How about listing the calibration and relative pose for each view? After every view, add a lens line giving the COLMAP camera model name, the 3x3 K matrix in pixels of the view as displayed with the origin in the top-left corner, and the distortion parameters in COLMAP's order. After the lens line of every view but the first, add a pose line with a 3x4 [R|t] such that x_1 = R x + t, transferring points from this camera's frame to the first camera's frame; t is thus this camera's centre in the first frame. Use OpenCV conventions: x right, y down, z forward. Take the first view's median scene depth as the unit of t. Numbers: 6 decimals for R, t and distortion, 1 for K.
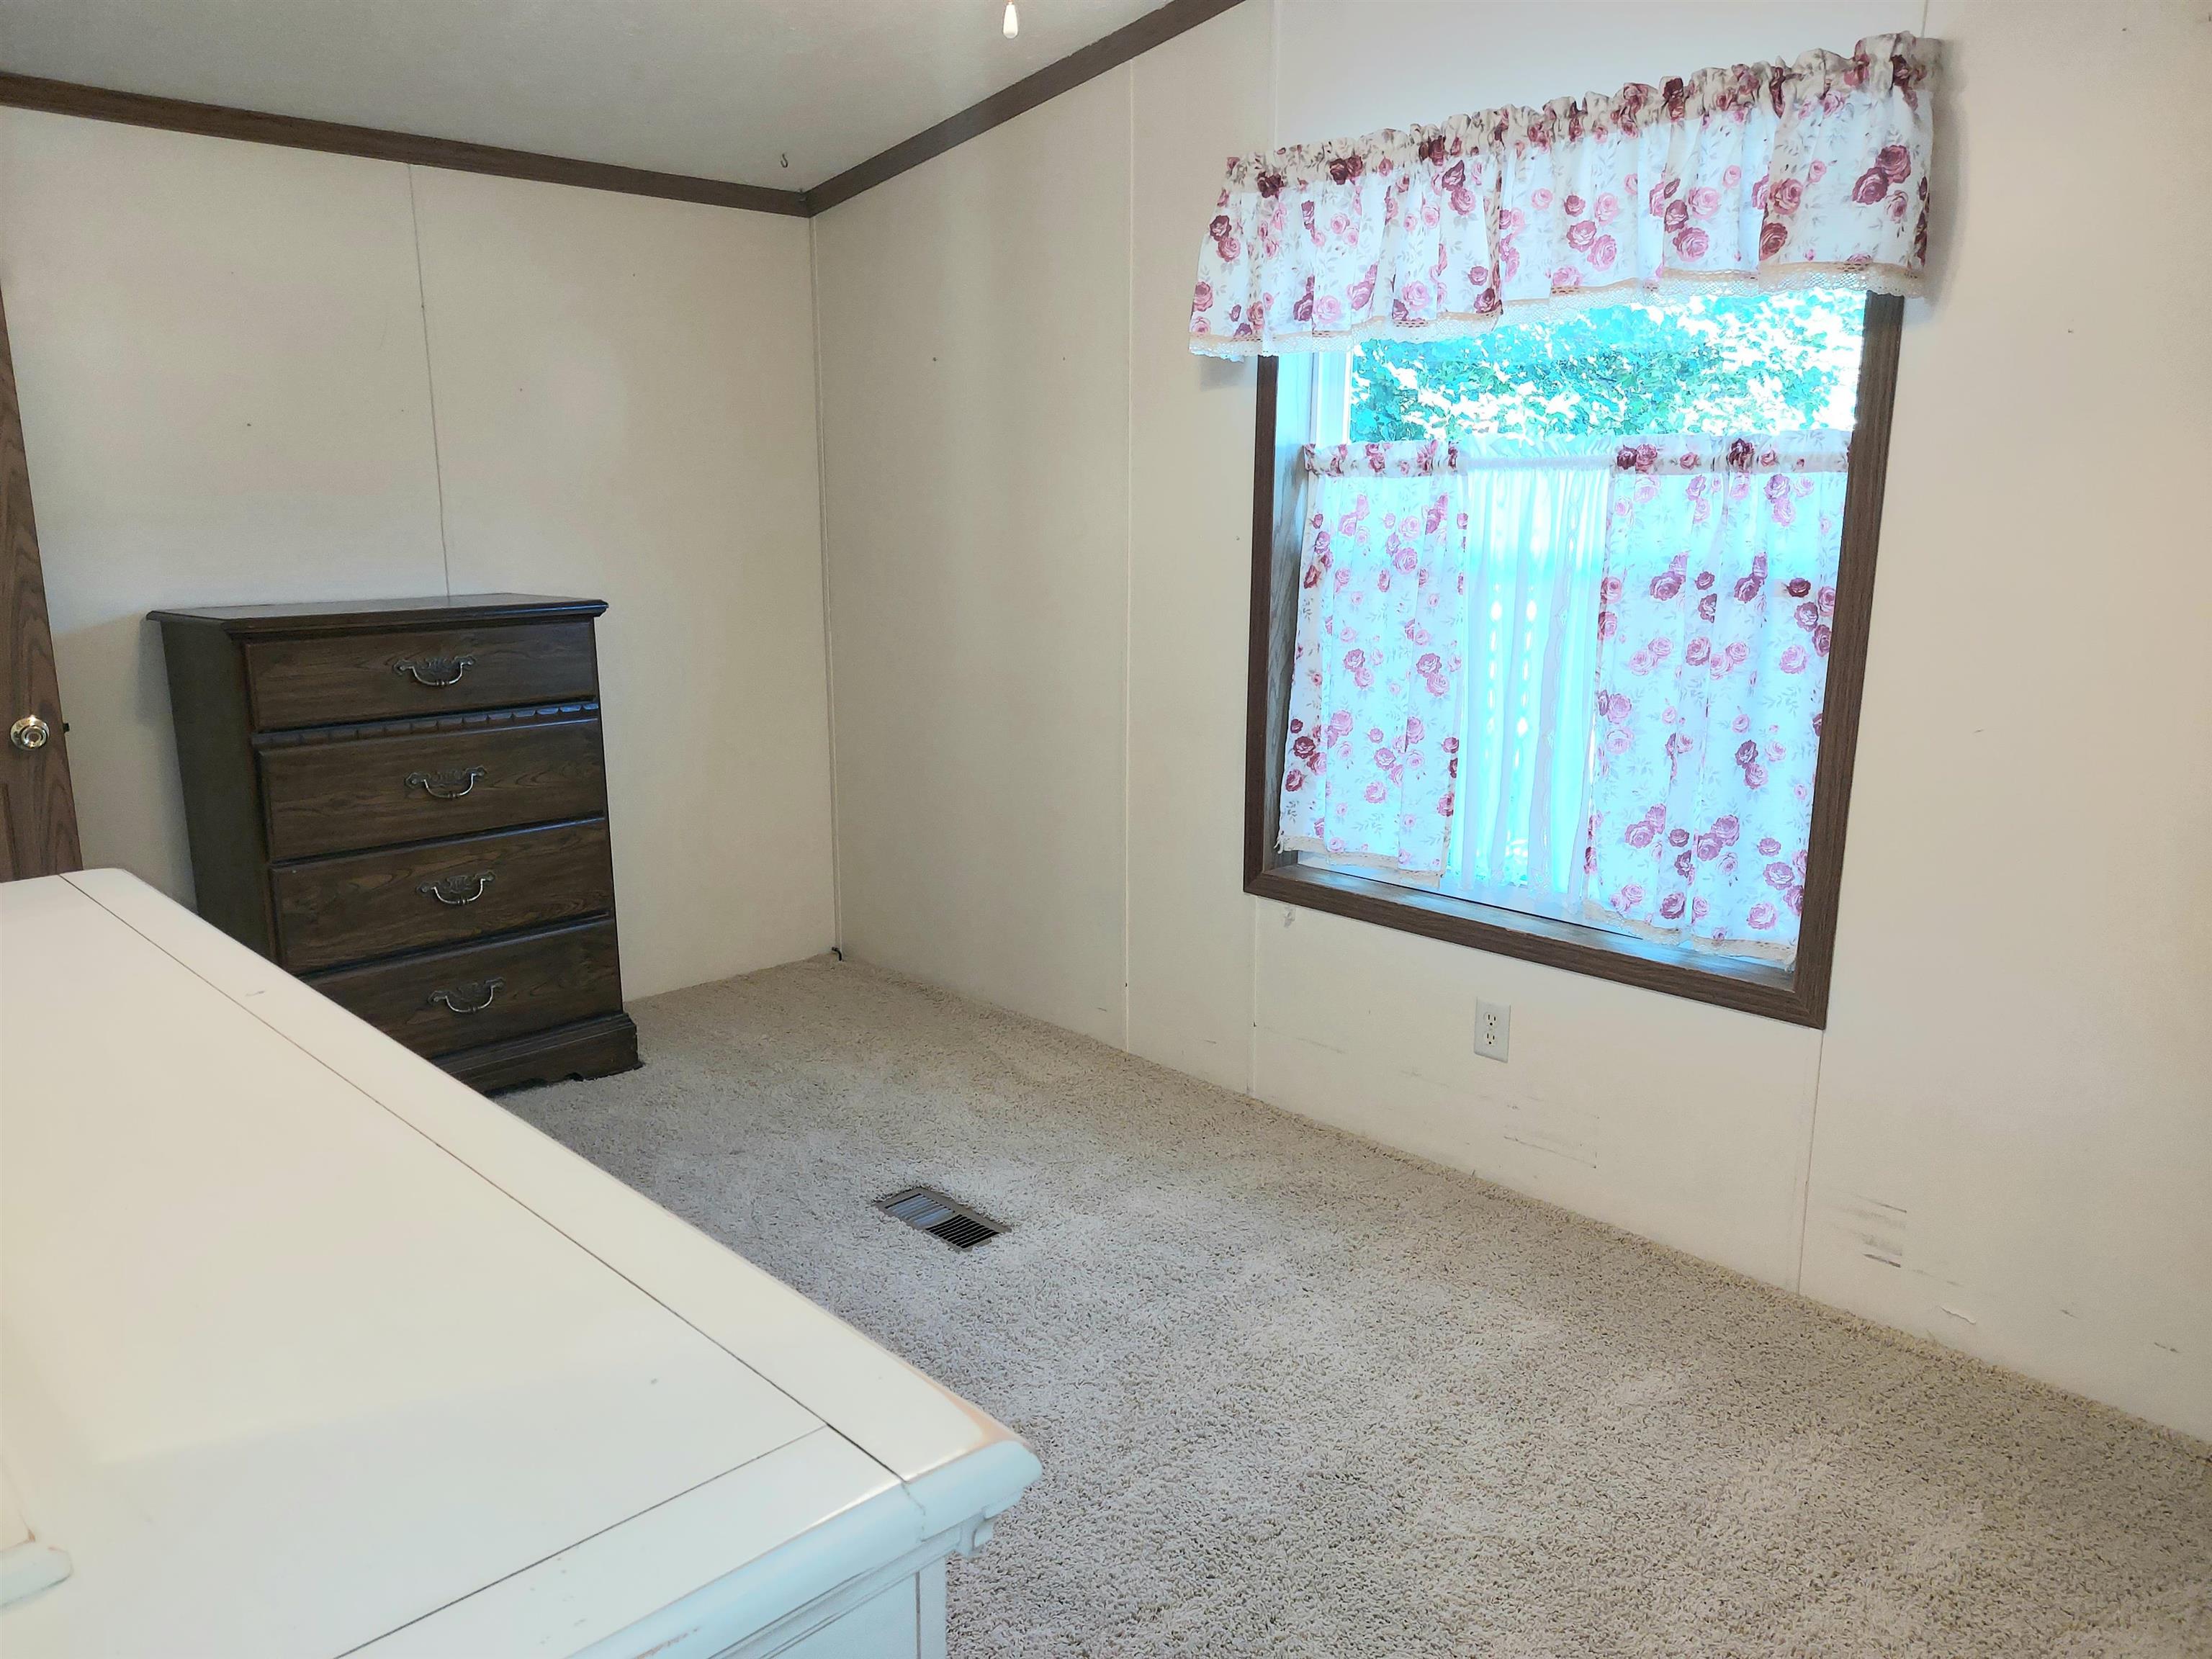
lens RADIAL K [[1622.1, 0, 1091.9], [0, 1622.1, 828.1], [0, 0, 1]] dist [0.010884, 0.000872]
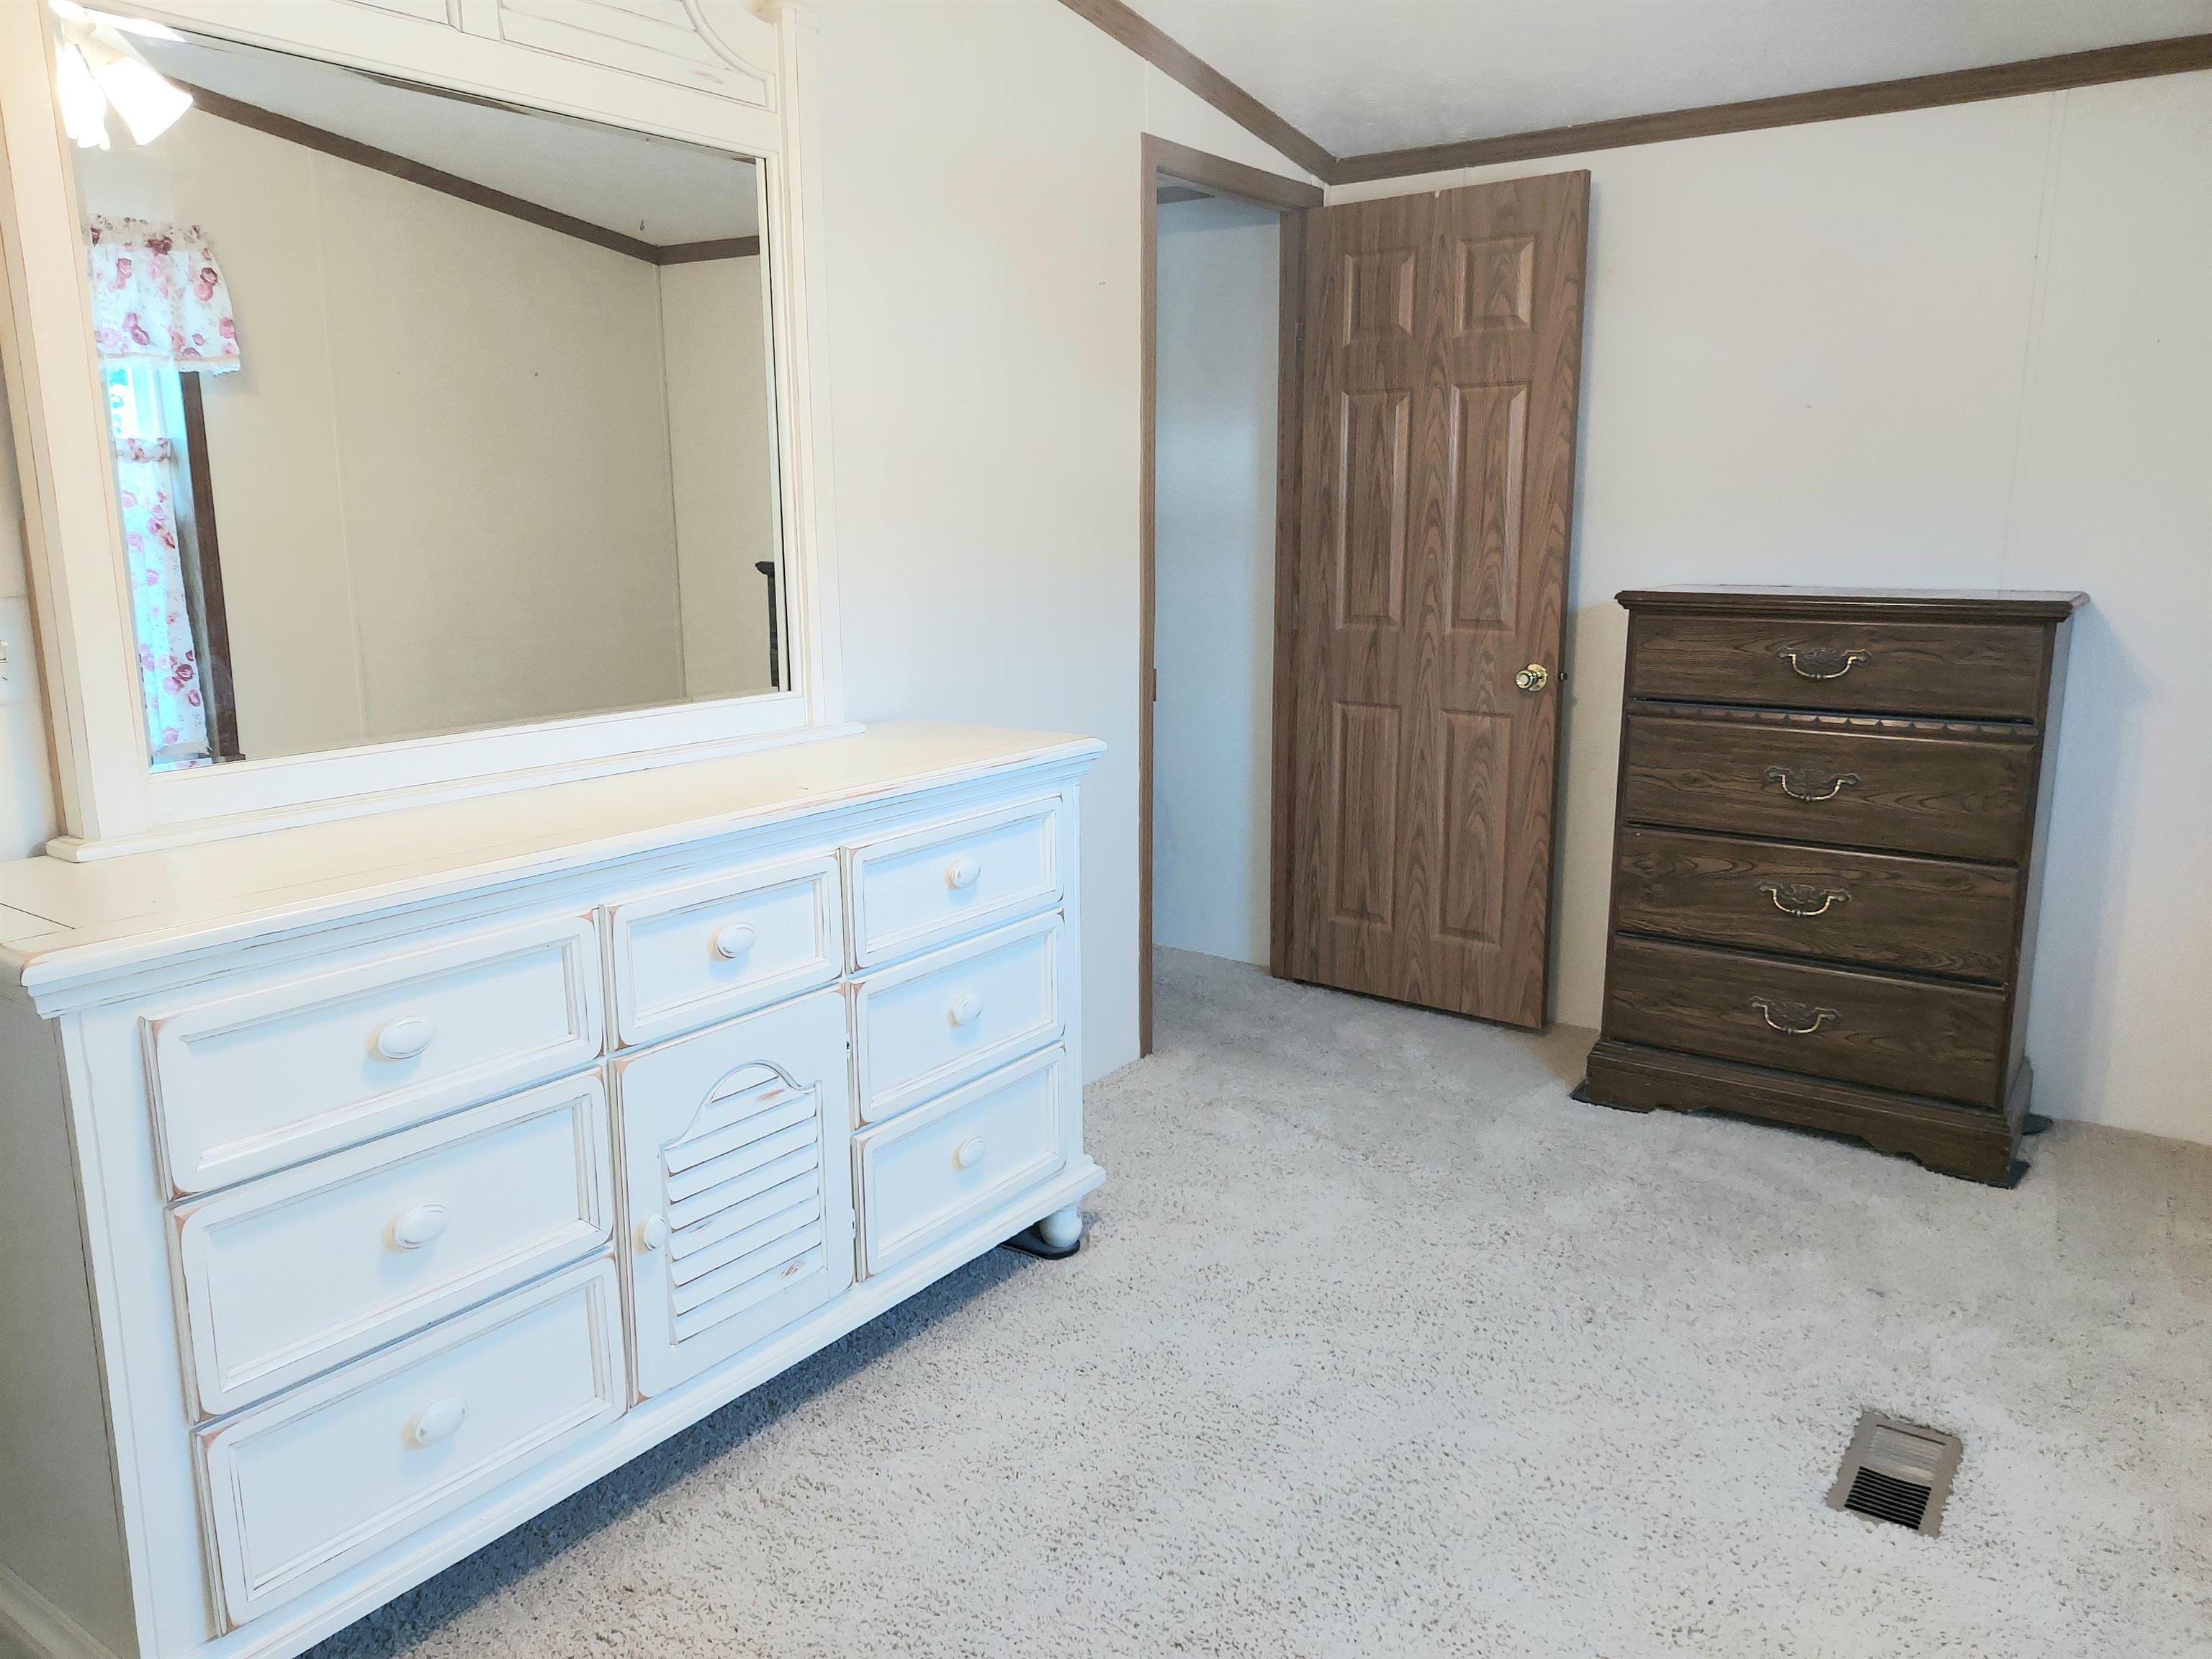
lens RADIAL K [[1622.1, 0, 1092.7], [0, 1622.1, 831.3], [0, 0, 1]] dist [0.010884, 0.000872]
pose [[0.167759, 0.192868, -0.966778, 0.435000], [-0.200658, 0.966827, 0.158059, -0.065893], [0.965191, 0.167476, 0.200894, 0.422376]]
